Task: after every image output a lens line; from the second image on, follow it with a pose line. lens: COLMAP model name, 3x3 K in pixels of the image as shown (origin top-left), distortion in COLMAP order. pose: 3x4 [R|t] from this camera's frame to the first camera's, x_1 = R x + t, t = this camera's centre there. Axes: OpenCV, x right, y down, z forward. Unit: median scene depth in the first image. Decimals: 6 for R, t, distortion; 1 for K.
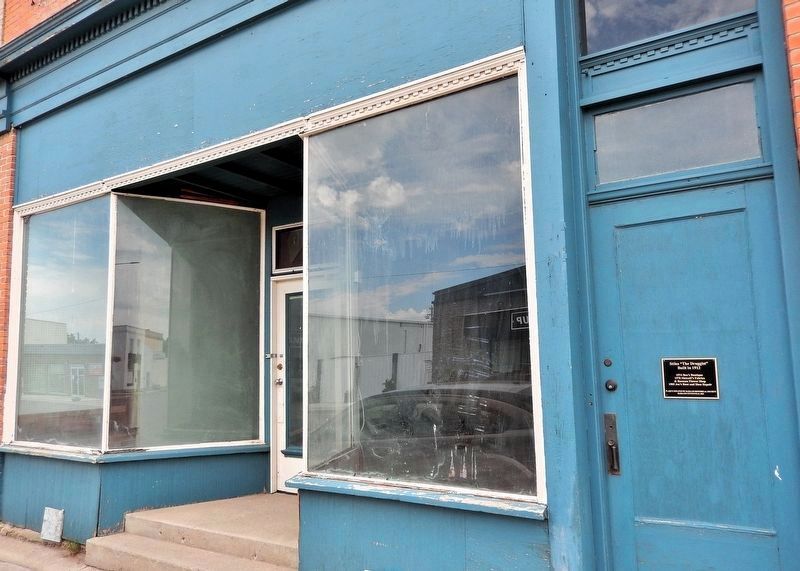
lens RADIAL K [[606.1, 0, 400.0], [0, 606.1, 285.5], [0, 0, 1]] dist [-0.007232, -0.001803]
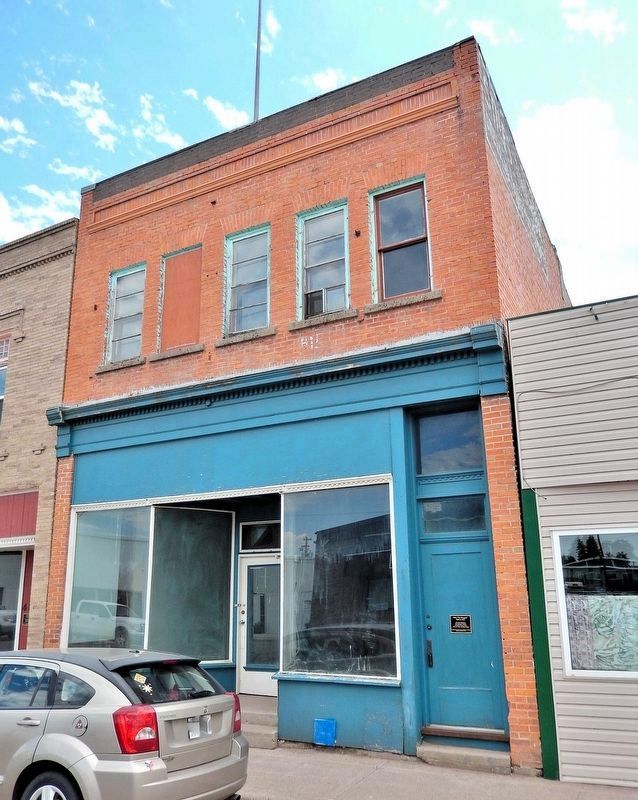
lens RADIAL K [[666.5, 0, 318.1], [0, 666.5, 410.8], [0, 0, 1]] dist [-0.000418, -0.013257]
pose [[0.996793, 0.027458, 0.075171, -0.211484], [-0.016737, 0.990052, -0.139704, -0.214719], [-0.078259, 0.137998, 0.987336, -1.179895]]
